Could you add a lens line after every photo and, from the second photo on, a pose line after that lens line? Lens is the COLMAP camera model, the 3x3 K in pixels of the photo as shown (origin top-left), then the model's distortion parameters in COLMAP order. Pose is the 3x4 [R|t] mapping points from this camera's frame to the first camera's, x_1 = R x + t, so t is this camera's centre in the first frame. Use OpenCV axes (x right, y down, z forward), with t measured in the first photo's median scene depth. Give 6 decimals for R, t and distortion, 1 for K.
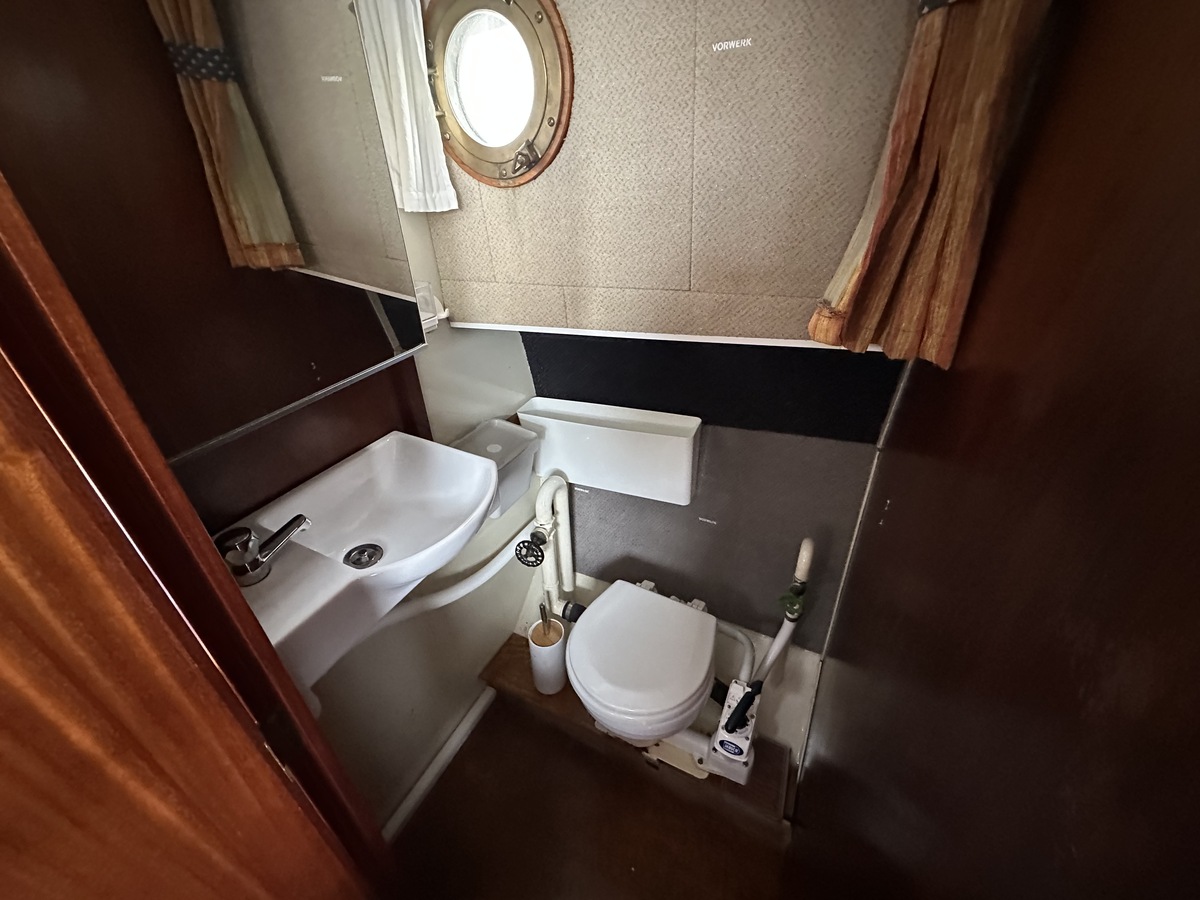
lens RADIAL K [[477.2, 0, 600.9], [0, 477.2, 450.0], [0, 0, 1]] dist [-0.003927, 0.000562]
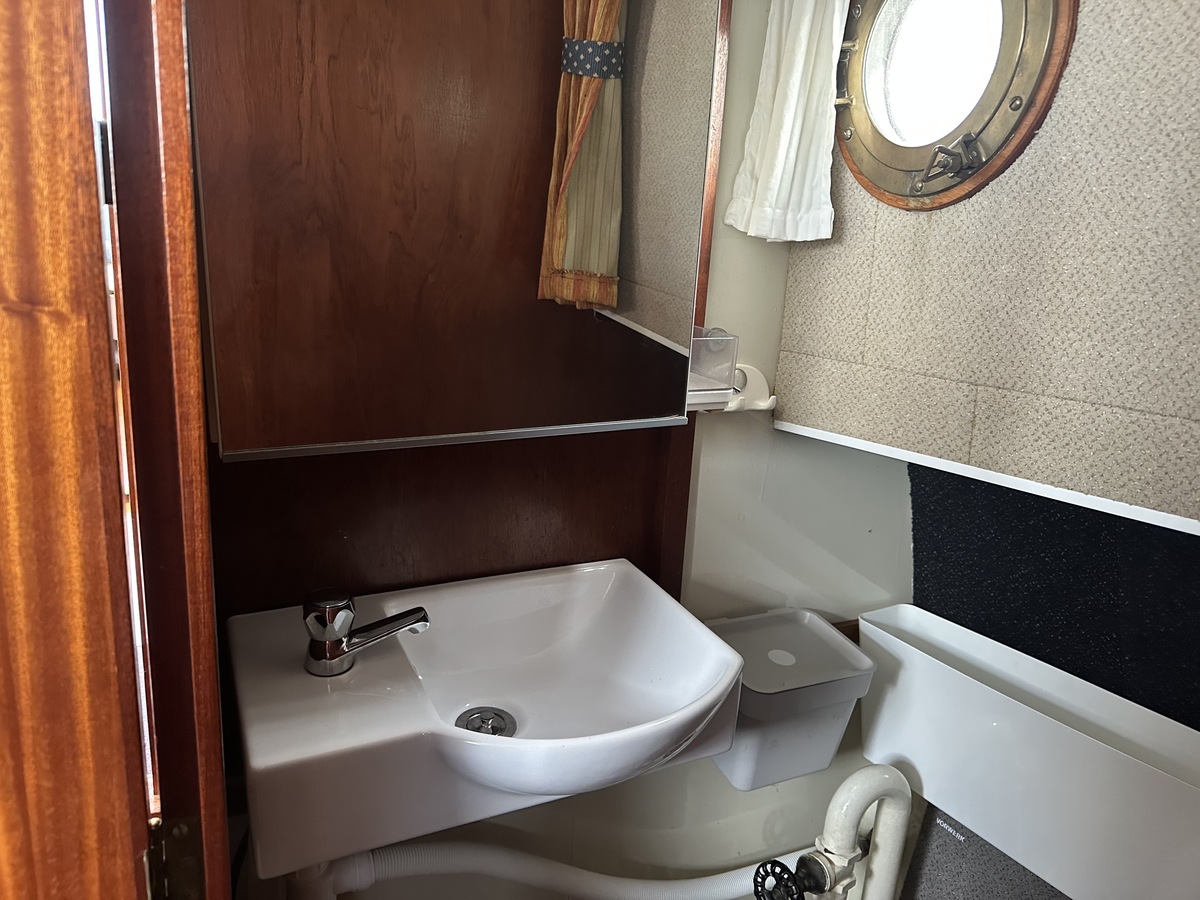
lens RADIAL K [[855.3, 0, 596.1], [0, 855.3, 455.5], [0, 0, 1]] dist [-0.002190, -0.006518]
pose [[0.785660, 0.216109, -0.579686, 0.160605], [-0.376430, 0.910580, -0.170716, 0.043912], [0.490957, 0.352336, 0.796756, 0.088552]]
